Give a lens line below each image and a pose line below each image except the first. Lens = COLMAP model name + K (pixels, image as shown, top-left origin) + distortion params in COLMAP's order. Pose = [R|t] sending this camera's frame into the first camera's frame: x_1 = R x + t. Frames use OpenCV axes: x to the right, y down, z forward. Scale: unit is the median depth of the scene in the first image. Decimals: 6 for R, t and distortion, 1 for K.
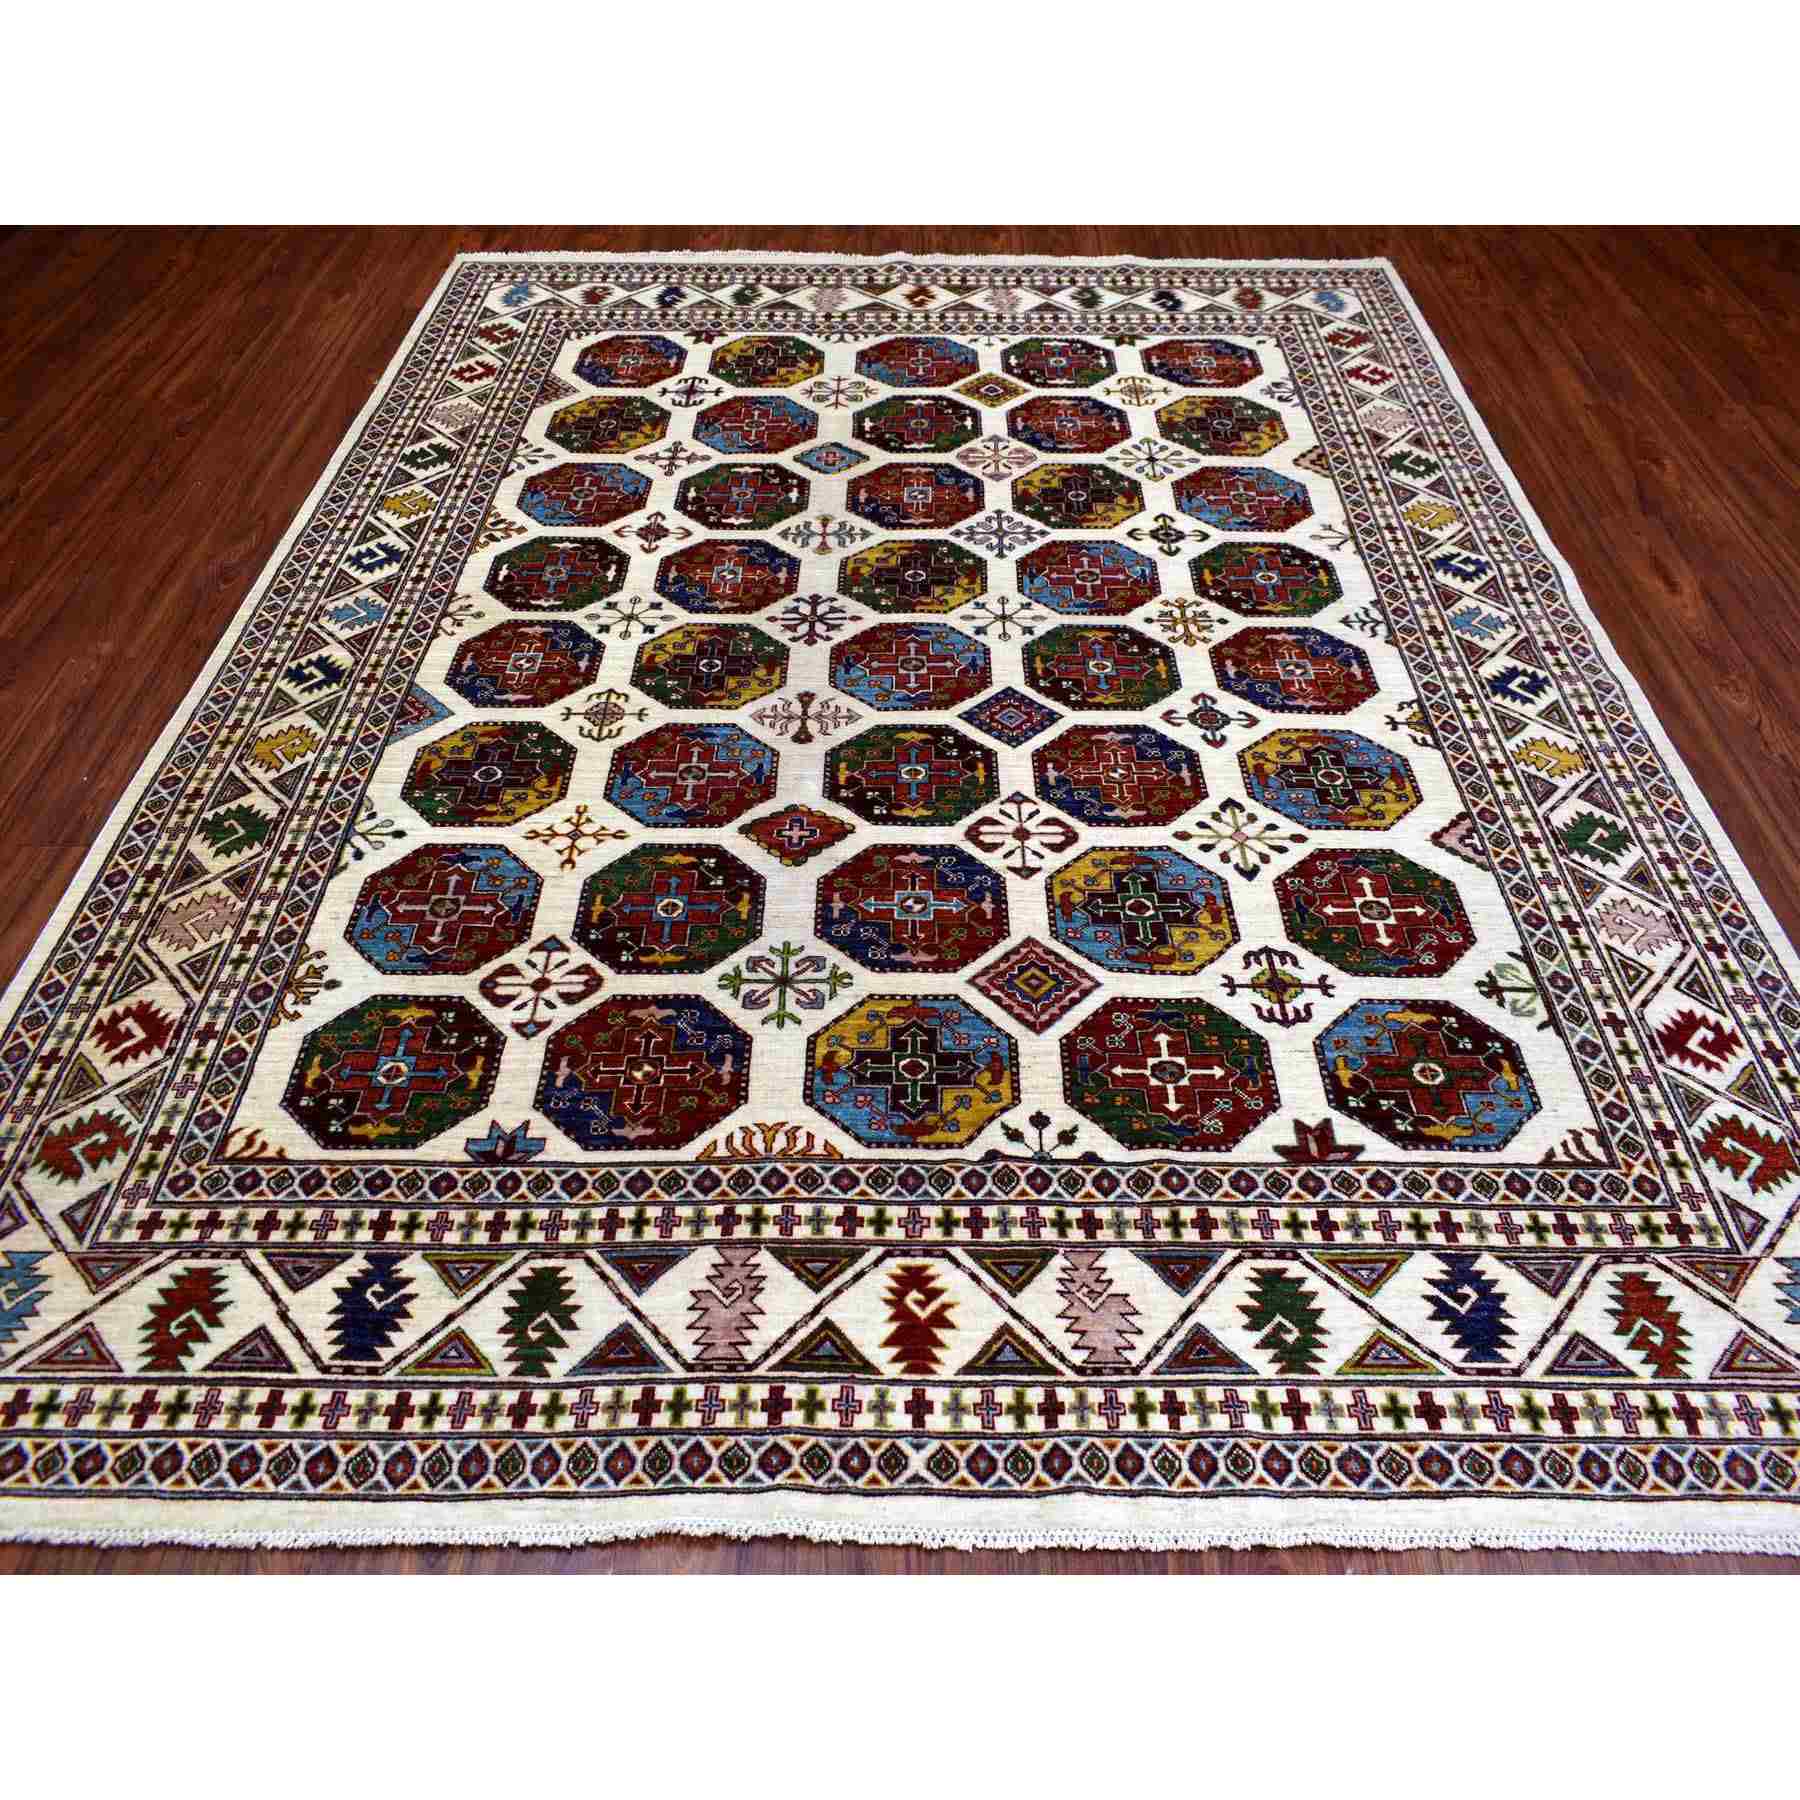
lens RADIAL K [[1152.6, 0, 901.5], [0, 1152.6, 928.7], [0, 0, 1]] dist [-0.014296, 0.002773]
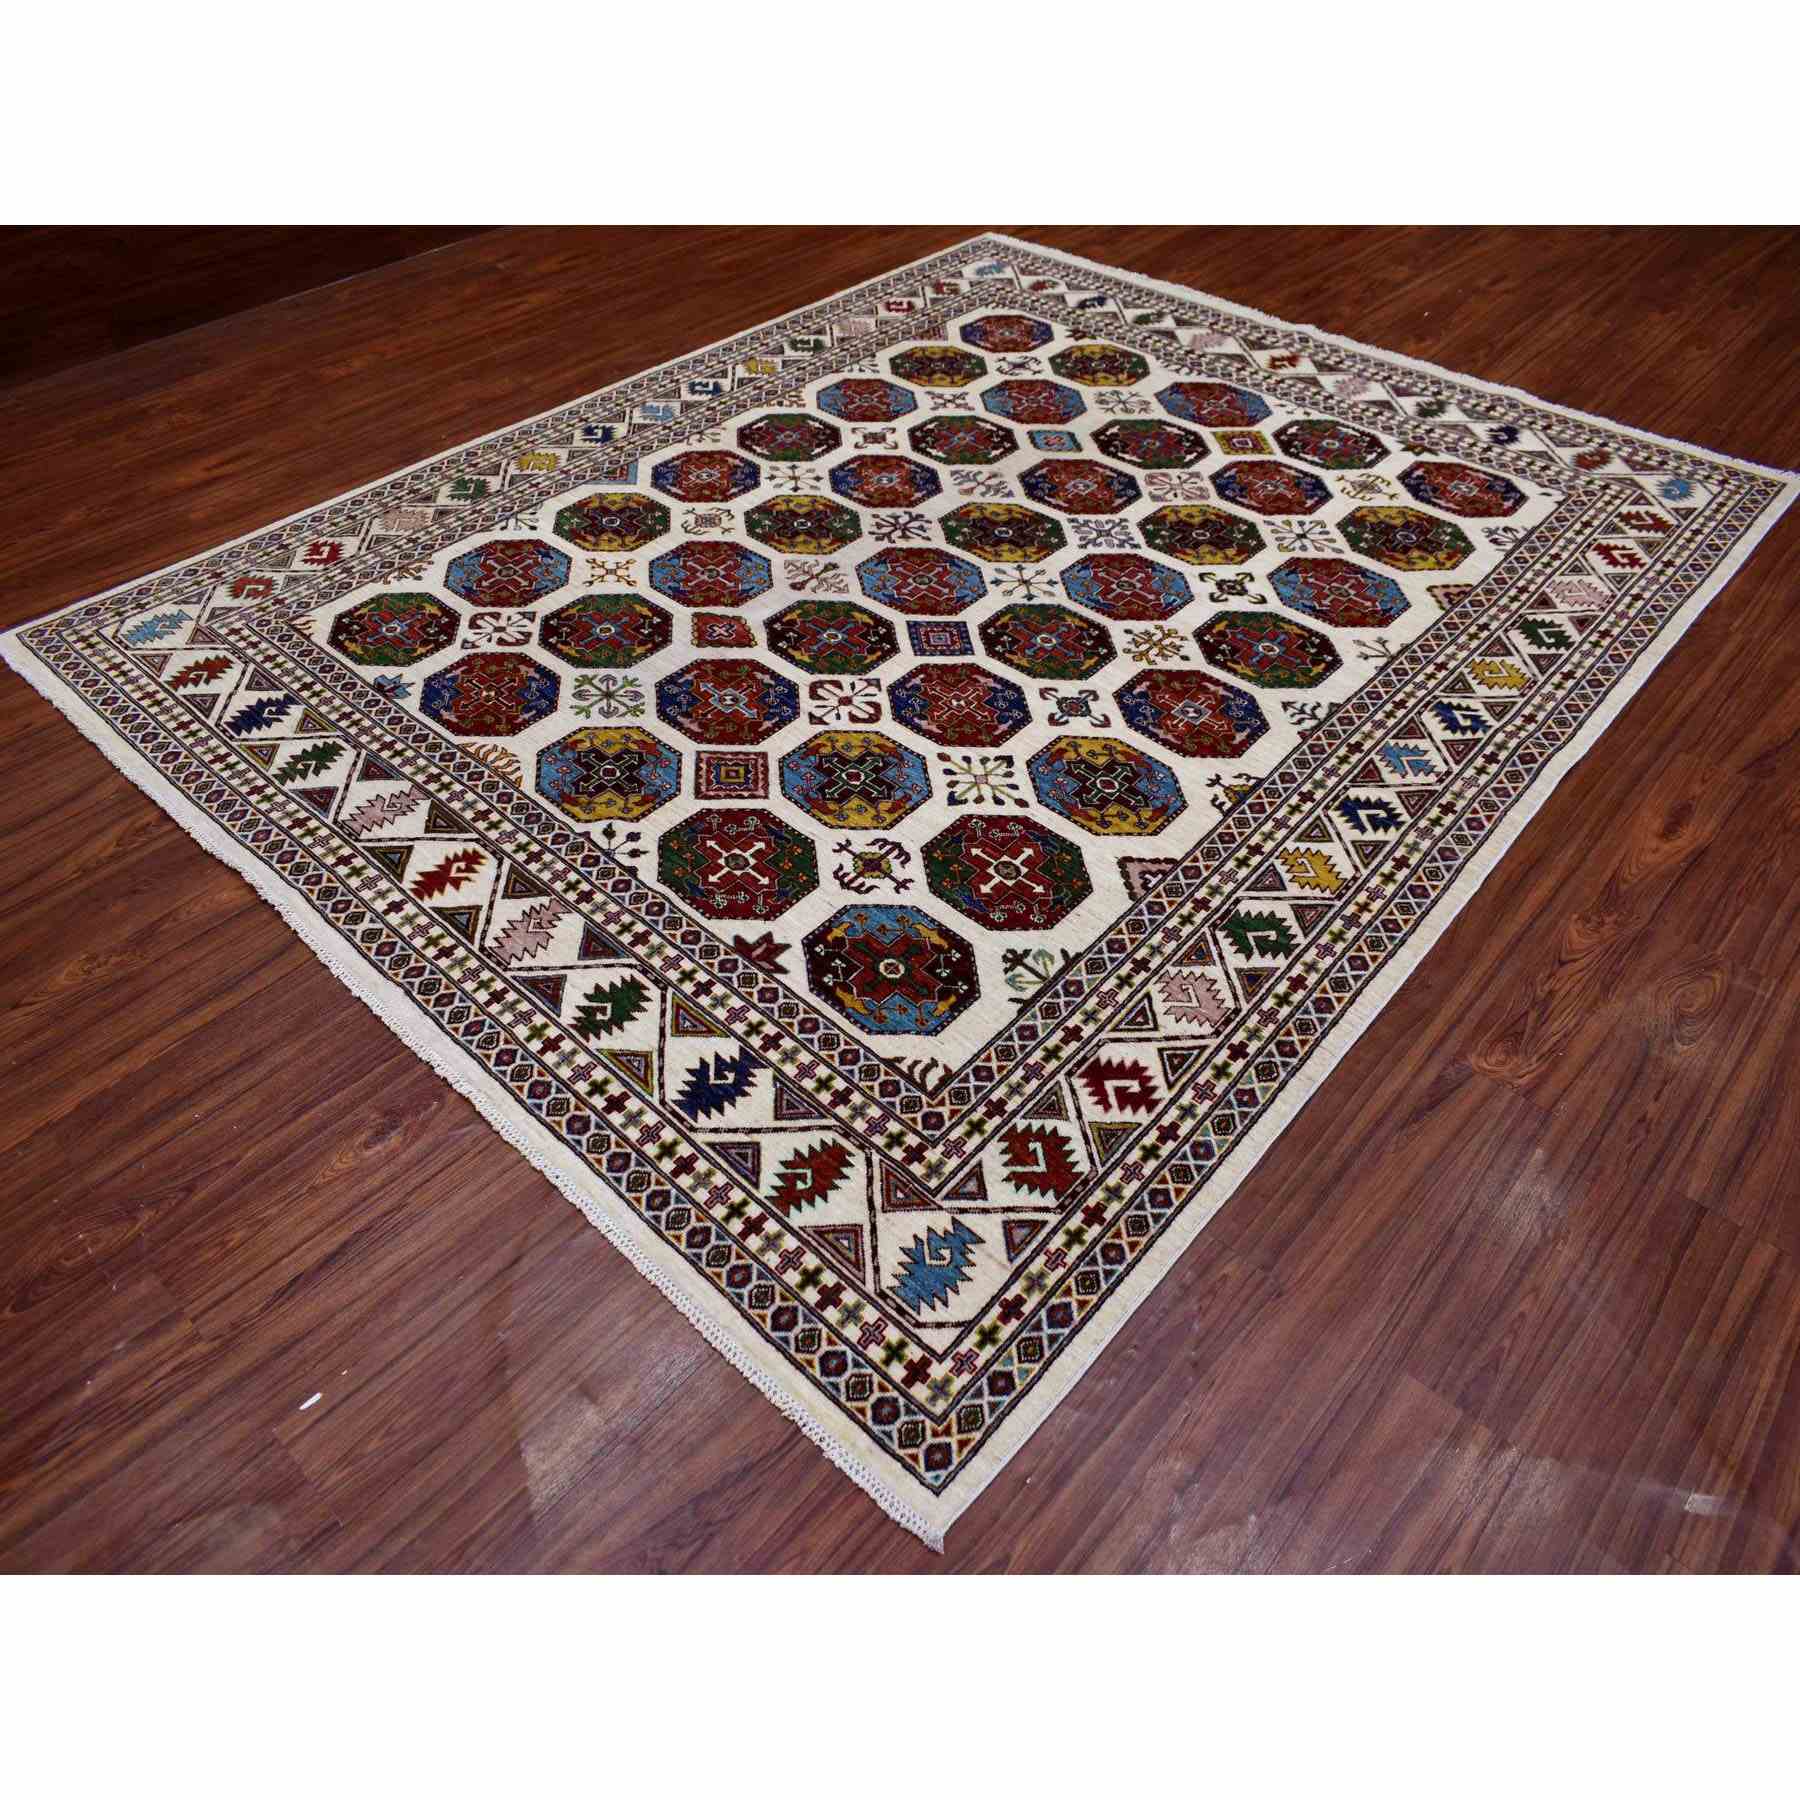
lens RADIAL K [[1152.6, 0, 901.5], [0, 1152.6, 928.7], [0, 0, 1]] dist [-0.014296, 0.002773]
pose [[0.753073, 0.492490, -0.436274, 0.781253], [-0.513604, 0.854473, 0.078021, -0.001907], [0.411209, 0.165316, 0.896425, -0.024495]]
